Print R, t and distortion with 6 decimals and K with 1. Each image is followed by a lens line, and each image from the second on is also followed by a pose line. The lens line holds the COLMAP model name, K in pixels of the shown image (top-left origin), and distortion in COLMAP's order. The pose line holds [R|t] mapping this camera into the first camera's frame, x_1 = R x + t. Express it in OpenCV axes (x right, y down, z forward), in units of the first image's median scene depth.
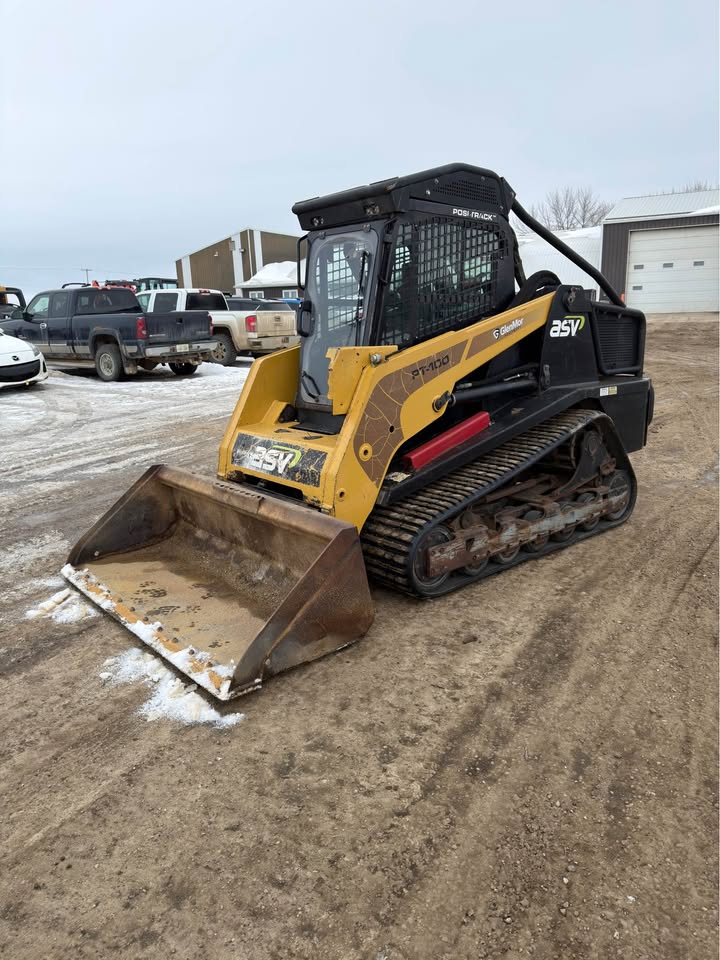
lens RADIAL K [[673.6, 0, 354.3], [0, 673.6, 480.2], [0, 0, 1]] dist [0.034630, -0.033703]
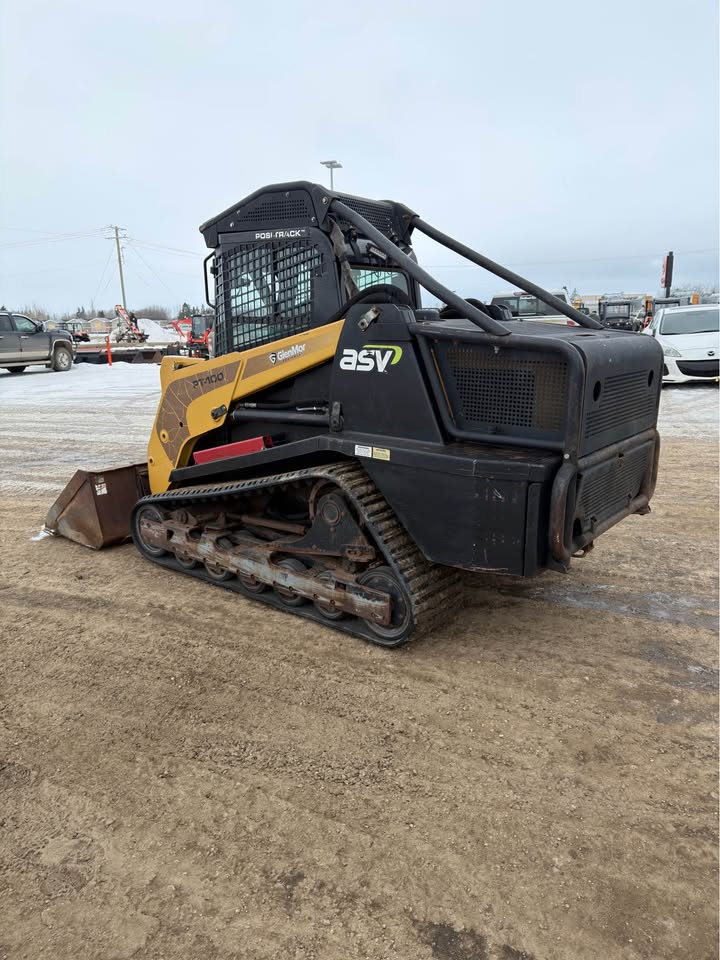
lens RADIAL K [[673.6, 0, 356.4], [0, 673.6, 482.1], [0, 0, 1]] dist [0.034630, -0.033703]
pose [[0.194050, 0.255704, -0.947080, 1.185594], [-0.229054, 0.950555, 0.209711, -0.278018], [0.953876, 0.176238, 0.243025, 0.913979]]
